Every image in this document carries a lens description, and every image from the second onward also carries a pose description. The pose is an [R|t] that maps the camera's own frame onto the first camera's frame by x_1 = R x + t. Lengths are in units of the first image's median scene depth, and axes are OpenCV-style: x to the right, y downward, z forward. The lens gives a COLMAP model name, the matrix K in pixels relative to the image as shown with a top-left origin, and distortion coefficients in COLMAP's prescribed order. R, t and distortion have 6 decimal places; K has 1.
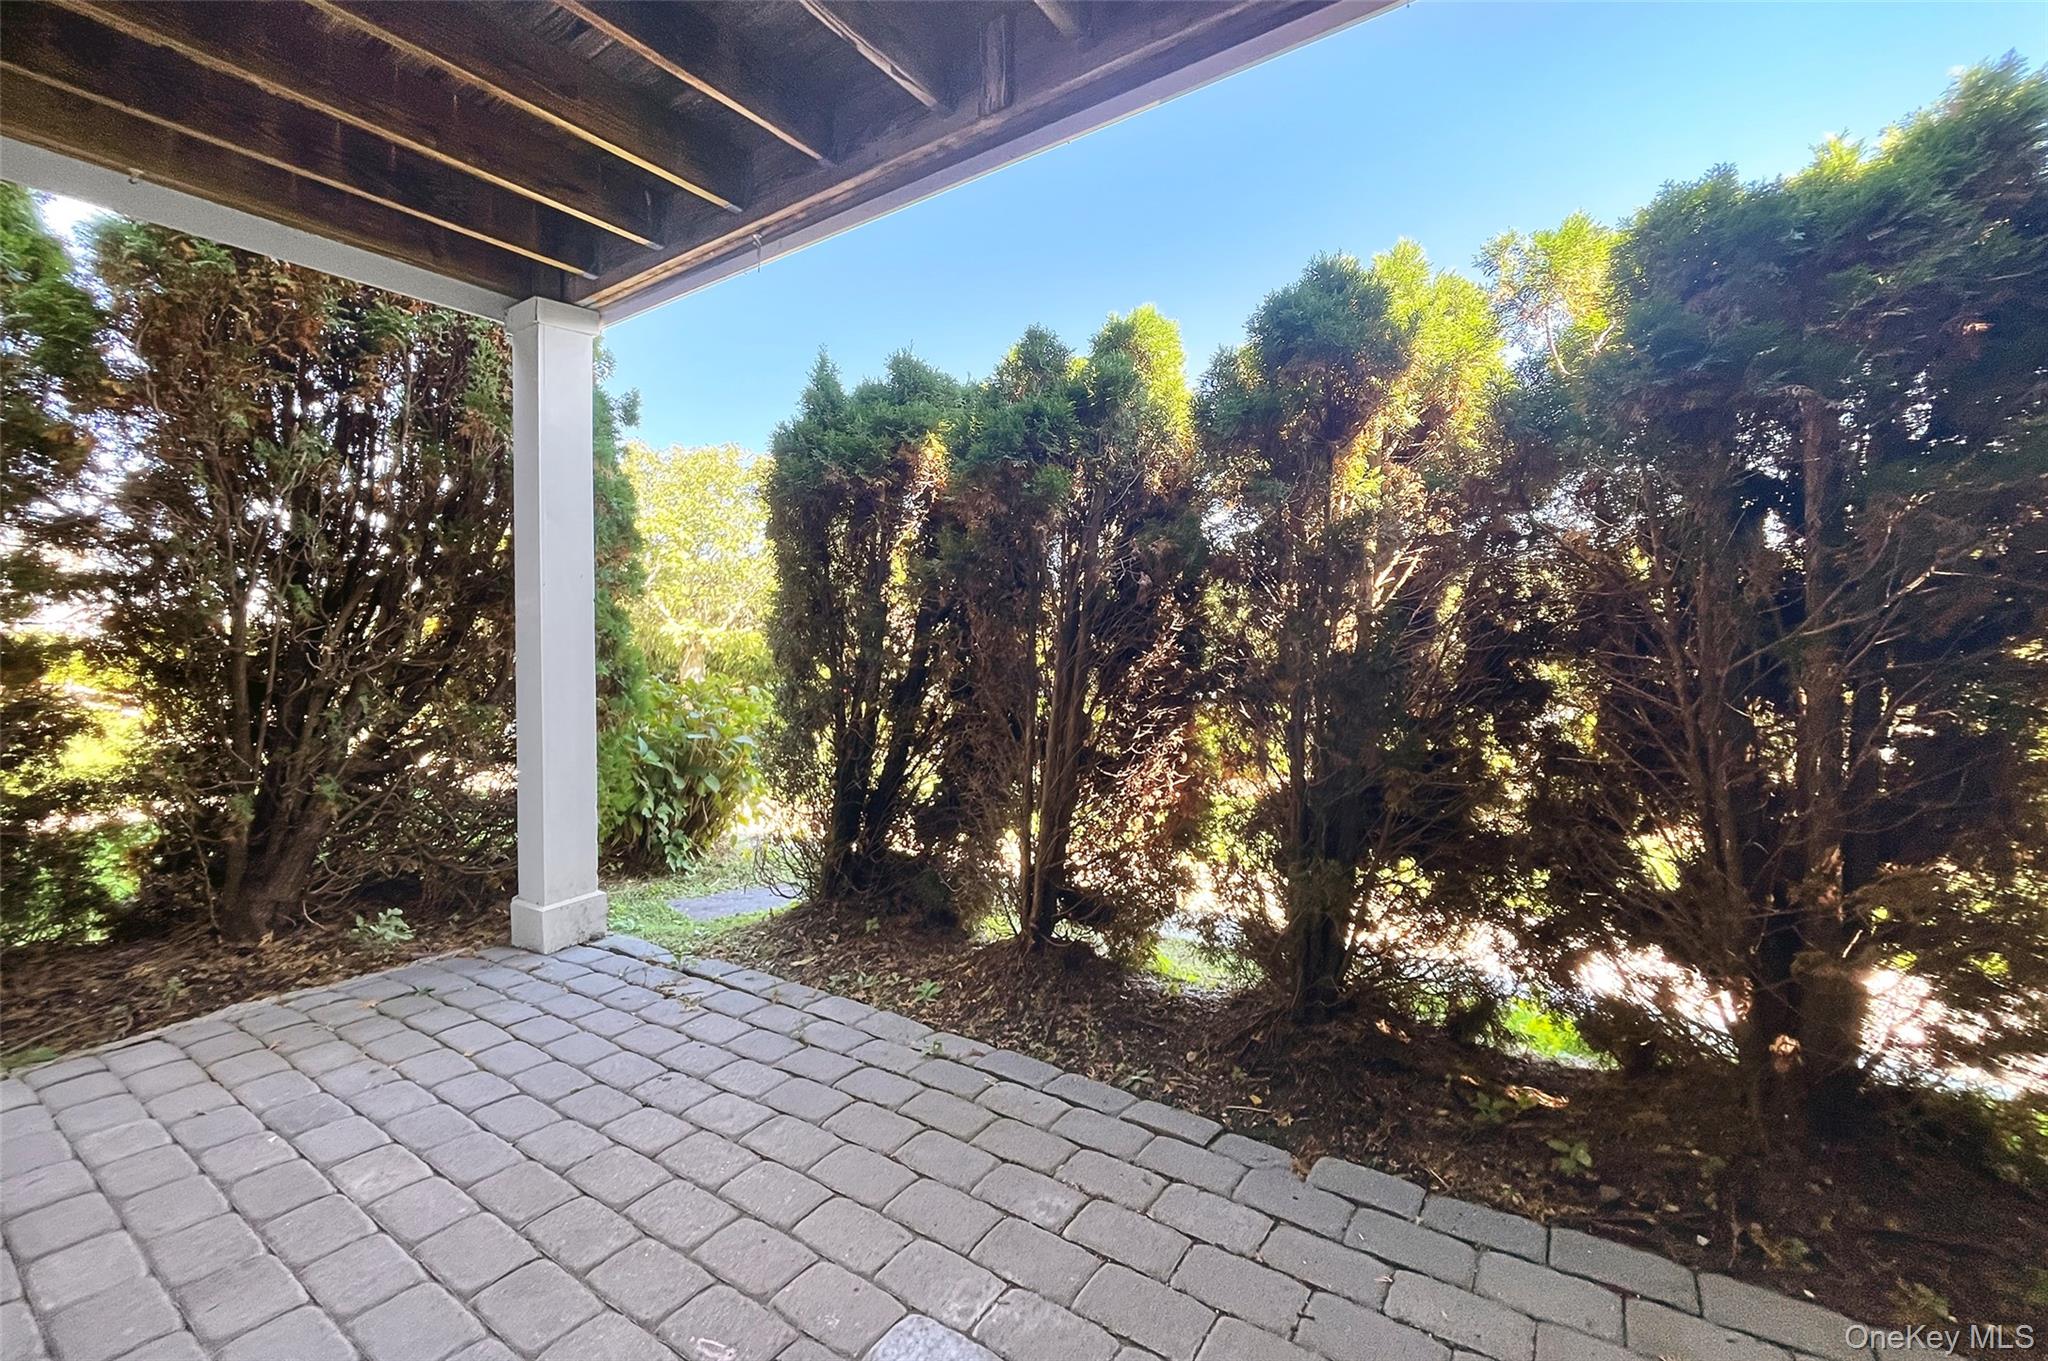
lens RADIAL K [[882.0, 0, 1024.0], [0, 882.0, 680.5], [0, 0, 1]] dist [0.000781, -0.000131]
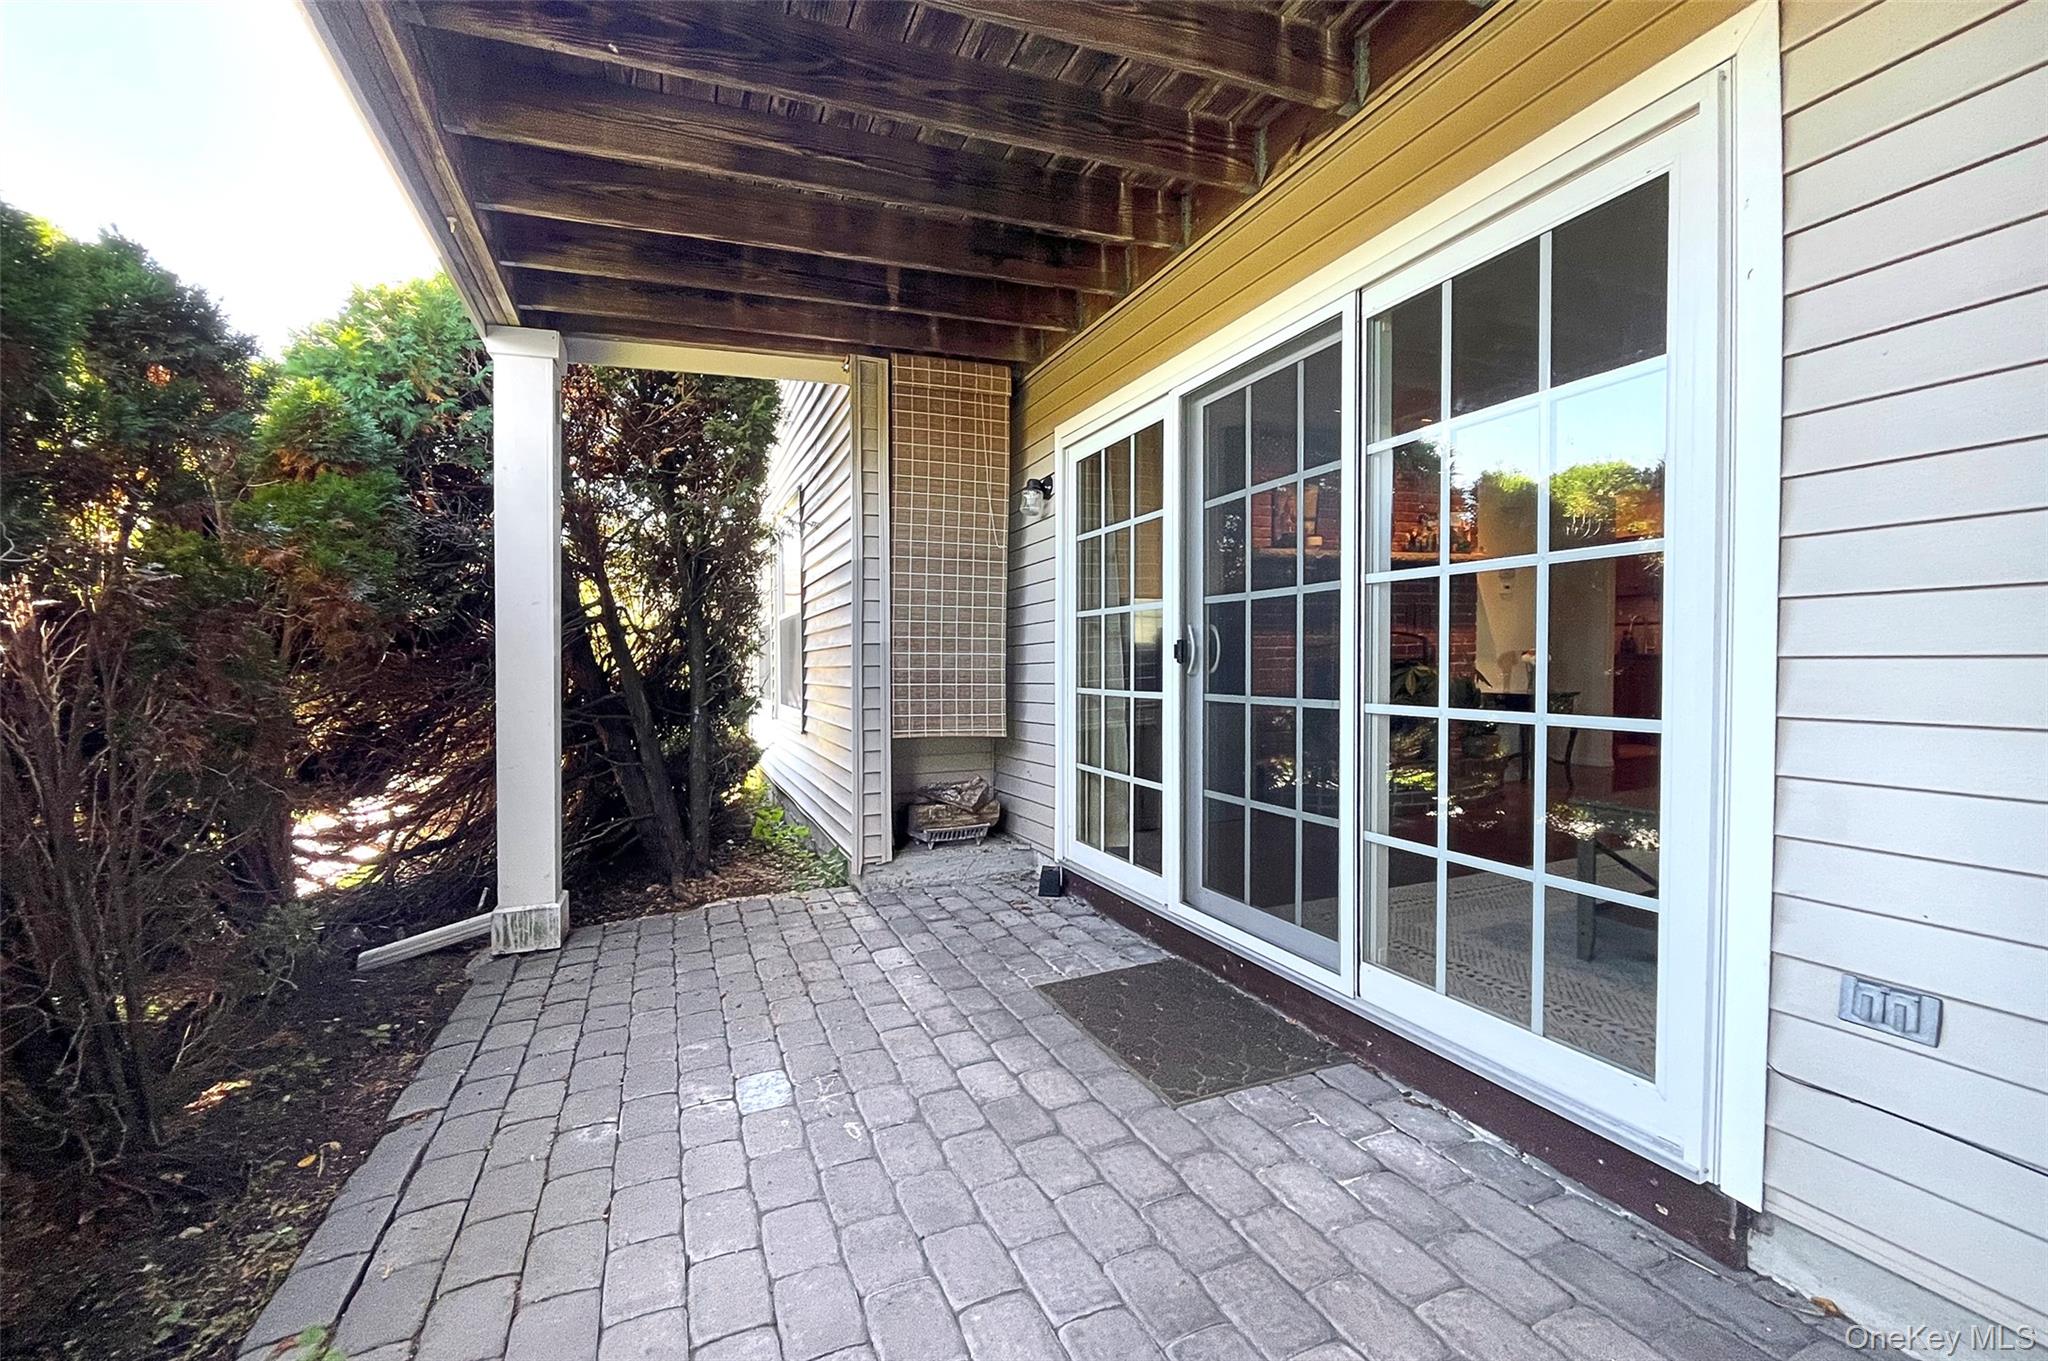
lens RADIAL K [[882.0, 0, 1024.0], [0, 882.0, 680.5], [0, 0, 1]] dist [0.000781, -0.000131]
pose [[-0.844494, -0.008796, 0.535493, -1.095644], [0.015631, 0.999034, 0.041060, -0.107117], [-0.535337, 0.043045, -0.843541, 1.581597]]
